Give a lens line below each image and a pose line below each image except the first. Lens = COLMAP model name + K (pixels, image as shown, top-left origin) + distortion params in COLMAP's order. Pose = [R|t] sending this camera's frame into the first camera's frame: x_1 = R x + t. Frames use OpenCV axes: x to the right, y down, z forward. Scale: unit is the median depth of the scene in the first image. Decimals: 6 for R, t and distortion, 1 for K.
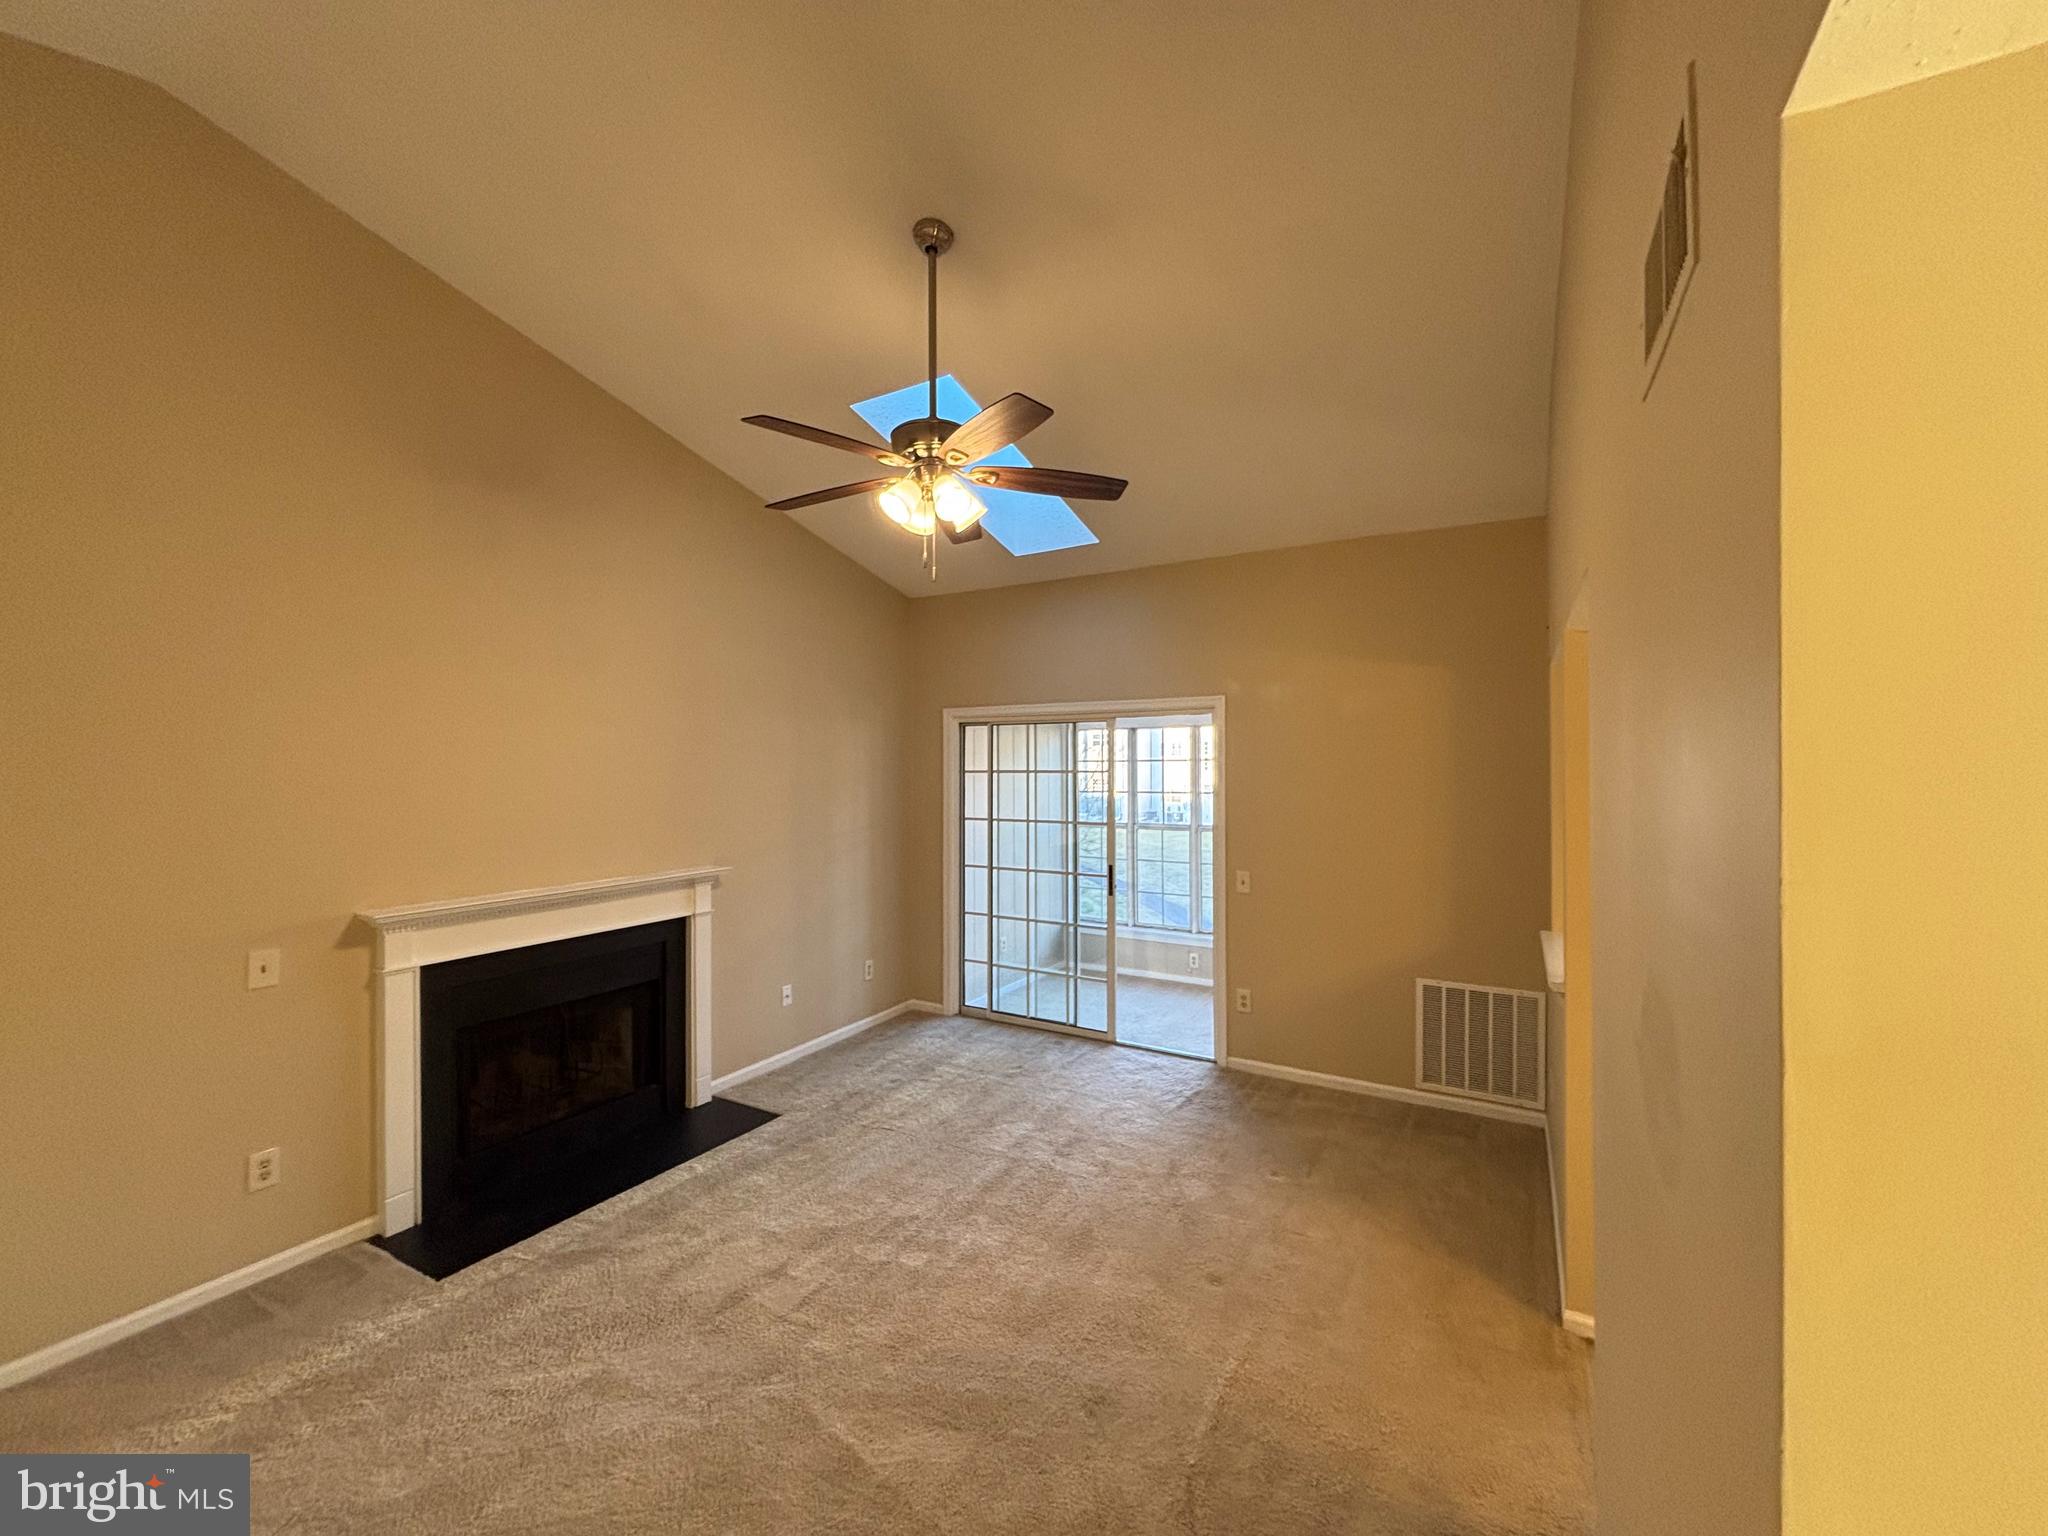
lens RADIAL K [[834.0, 0, 1019.9], [0, 834.0, 761.5], [0, 0, 1]] dist [-0.000251, 0.000166]
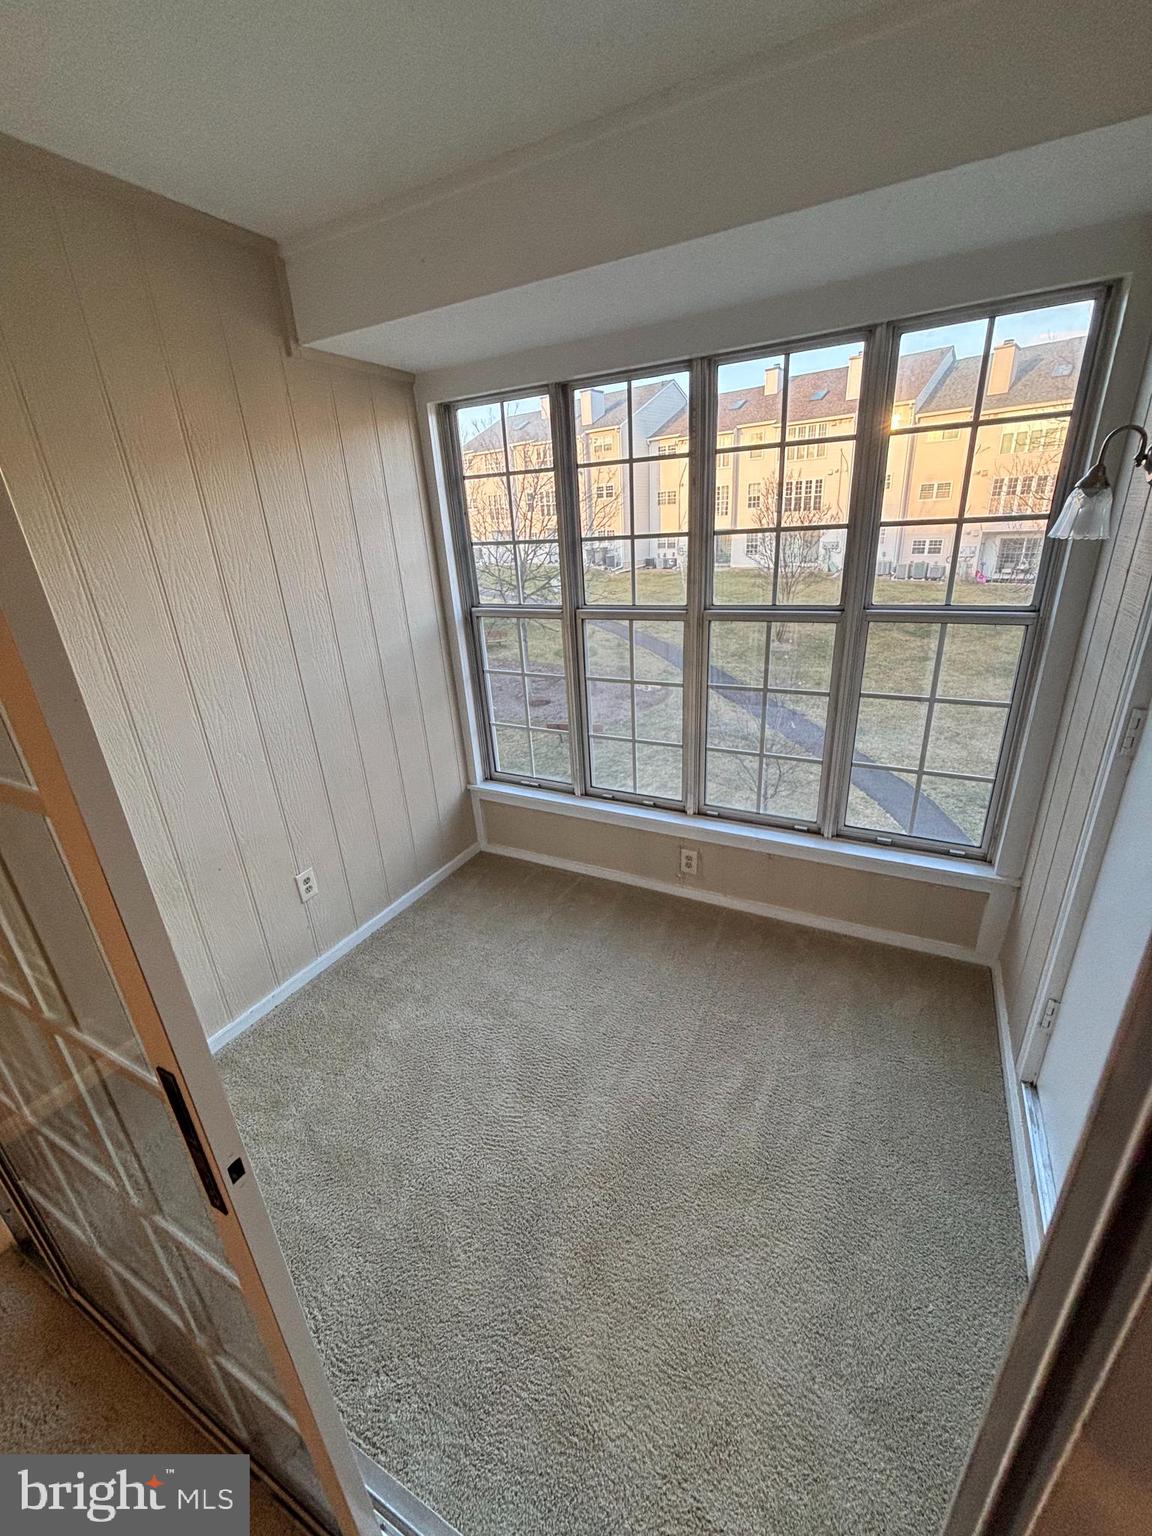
lens RADIAL K [[625.5, 0, 587.3], [0, 625.5, 766.5], [0, 0, 1]] dist [-0.000251, 0.000166]
pose [[0.997573, -0.058331, 0.038015, 0.215435], [0.040156, 0.928055, 0.370273, 0.044024], [-0.056879, -0.367848, 0.928145, 1.072418]]
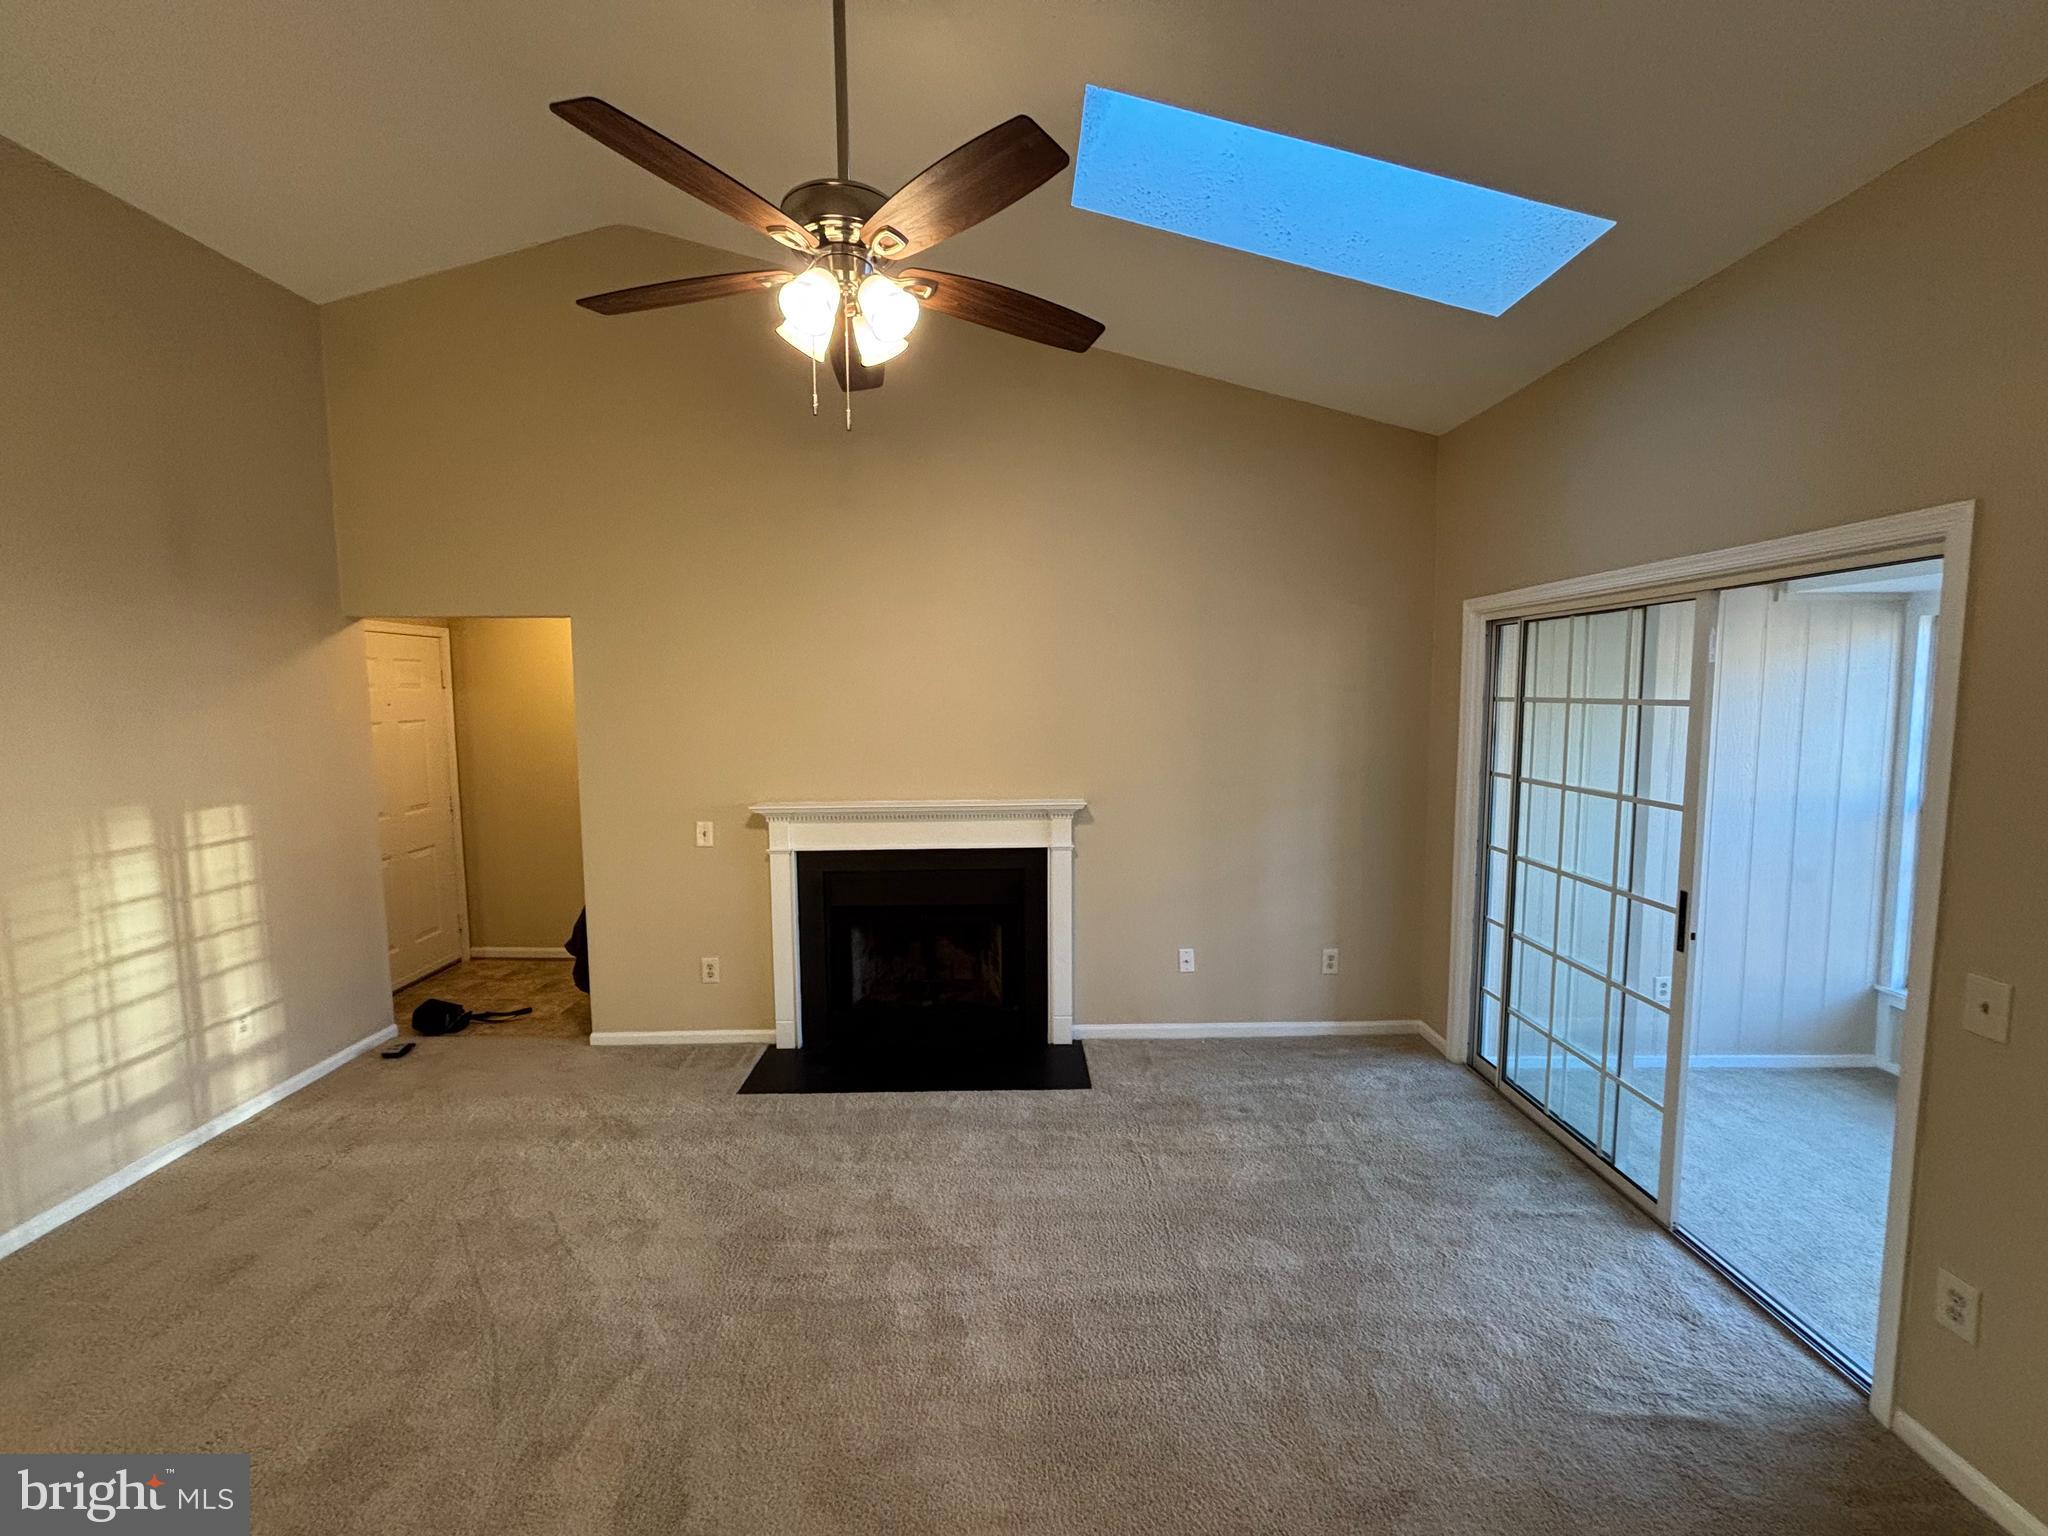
lens RADIAL K [[833.6, 0, 1024.0], [0, 833.6, 768.0], [0, 0, 1]] dist [0.003058, 0.000253]
pose [[0.521597, 0.081387, -0.849301, 0.379223], [0.005192, 0.995119, 0.098549, -0.000138], [0.853176, -0.055812, 0.518628, 0.480050]]
